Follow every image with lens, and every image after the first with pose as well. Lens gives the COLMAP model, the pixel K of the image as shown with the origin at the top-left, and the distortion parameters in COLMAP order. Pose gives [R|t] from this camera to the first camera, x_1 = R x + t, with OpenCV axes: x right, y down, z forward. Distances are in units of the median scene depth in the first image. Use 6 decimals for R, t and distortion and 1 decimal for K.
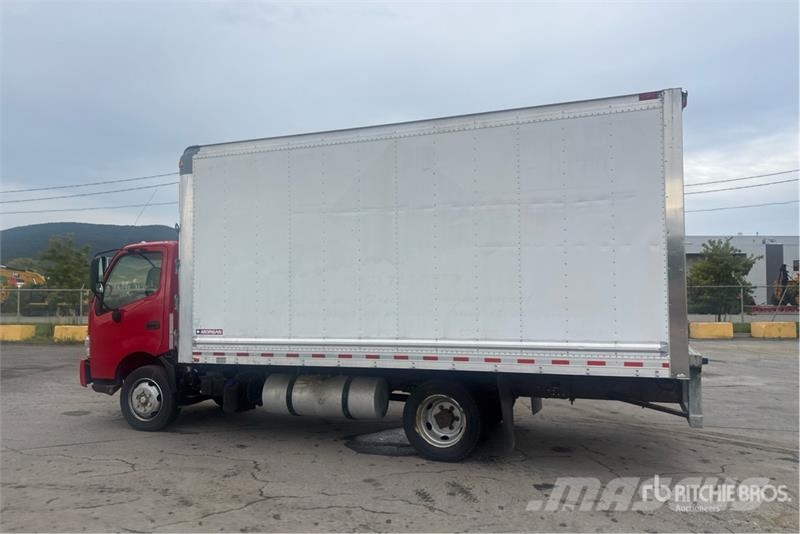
lens RADIAL K [[605.7, 0, 413.2], [0, 605.7, 270.3], [0, 0, 1]] dist [0.124668, -0.271491]
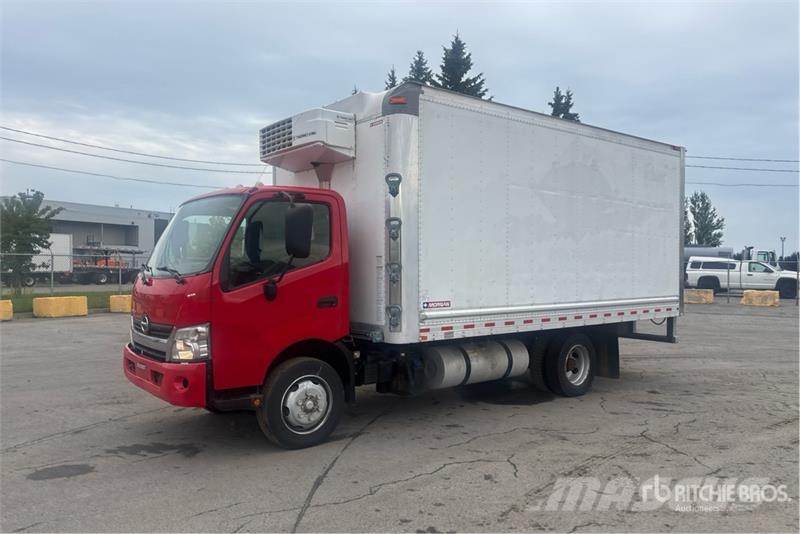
lens RADIAL K [[605.7, 0, 413.2], [0, 605.7, 270.3], [0, 0, 1]] dist [0.124668, -0.271491]
pose [[0.510677, 0.004277, 0.859762, -1.102855], [-0.045310, 0.998732, 0.021945, 0.033643], [-0.858578, -0.050163, 0.510223, 0.589118]]
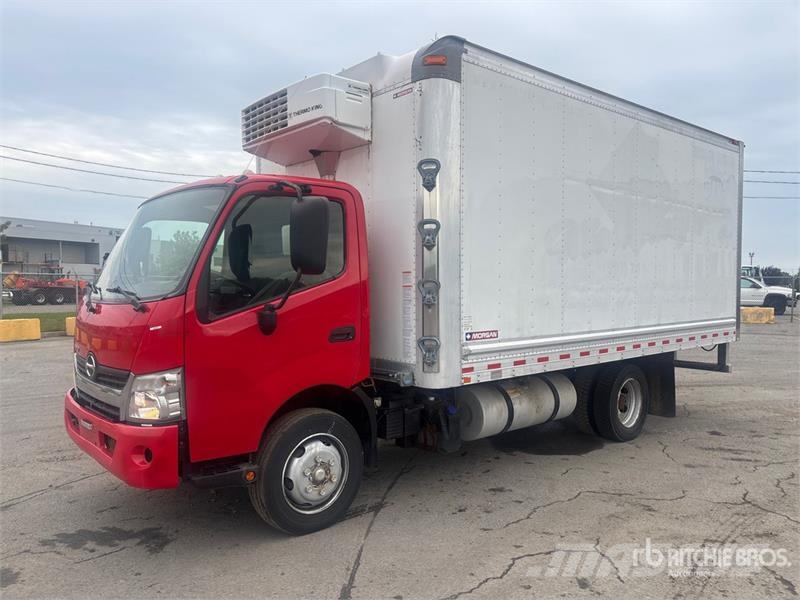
lens RADIAL K [[607.3, 0, 400.0], [0, 607.3, 300.0], [0, 0, 1]] dist [0.074326, -0.119318]
pose [[0.483320, -0.016160, 0.875294, -0.958858], [-0.041365, 0.998291, 0.041272, 0.038525], [-0.874466, -0.056154, 0.481826, 0.763387]]
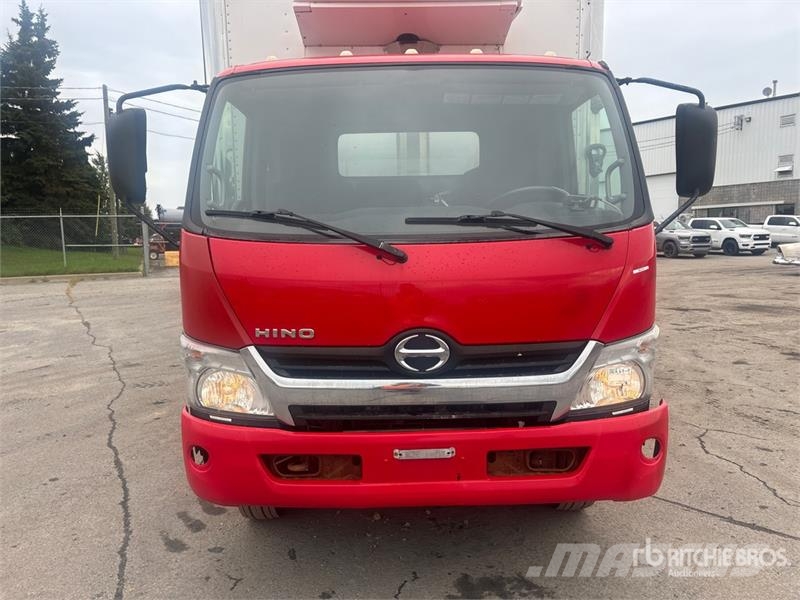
lens RADIAL K [[601.7, 0, 400.0], [0, 601.7, 300.0], [0, 0, 1]] dist [0.057118, -0.065543]
pose [[-0.358116, -0.099884, 0.928319, -0.888432], [-0.025176, 0.994933, 0.097339, 0.077379], [-0.933338, 0.011488, -0.358816, 1.428781]]
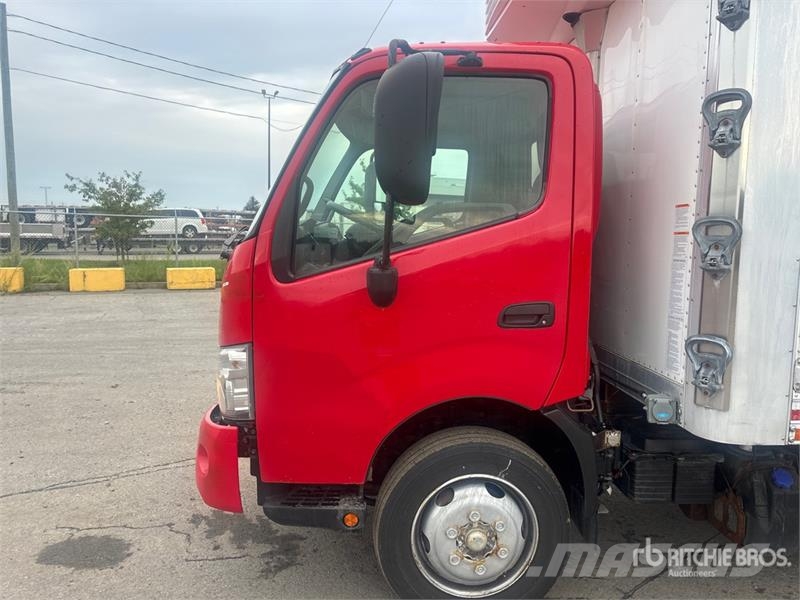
lens RADIAL K [[601.7, 0, 400.0], [0, 601.7, 300.0], [0, 0, 1]] dist [0.057118, -0.065543]
pose [[0.918321, -0.018094, 0.395423, -0.663604], [-0.042016, 0.988856, 0.142826, 0.045184], [-0.393600, -0.147774, 0.907327, 0.821086]]
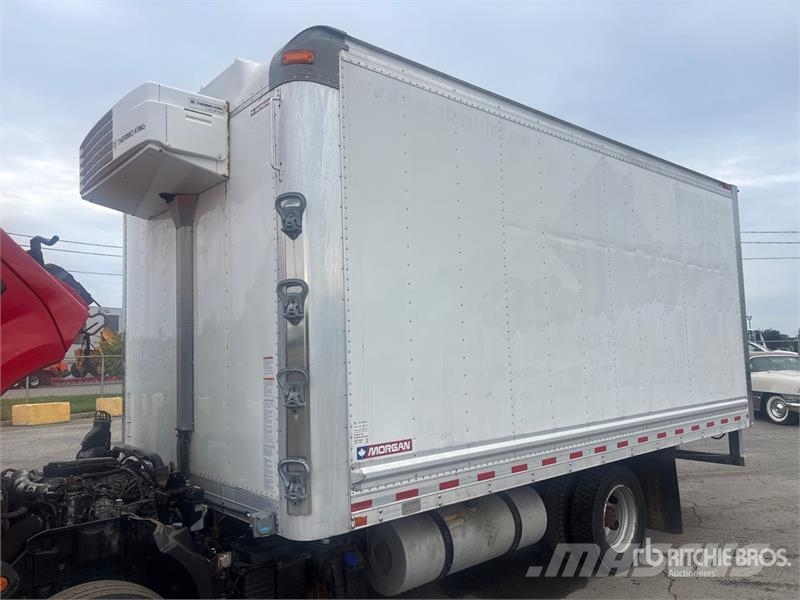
lens RADIAL K [[601.7, 0, 400.0], [0, 601.7, 300.0], [0, 0, 1]] dist [0.057118, -0.065543]
pose [[0.484203, 0.073203, 0.871888, -0.724803], [-0.014978, 0.997041, -0.075393, 0.024667], [-0.874828, 0.023446, 0.483867, 0.775726]]
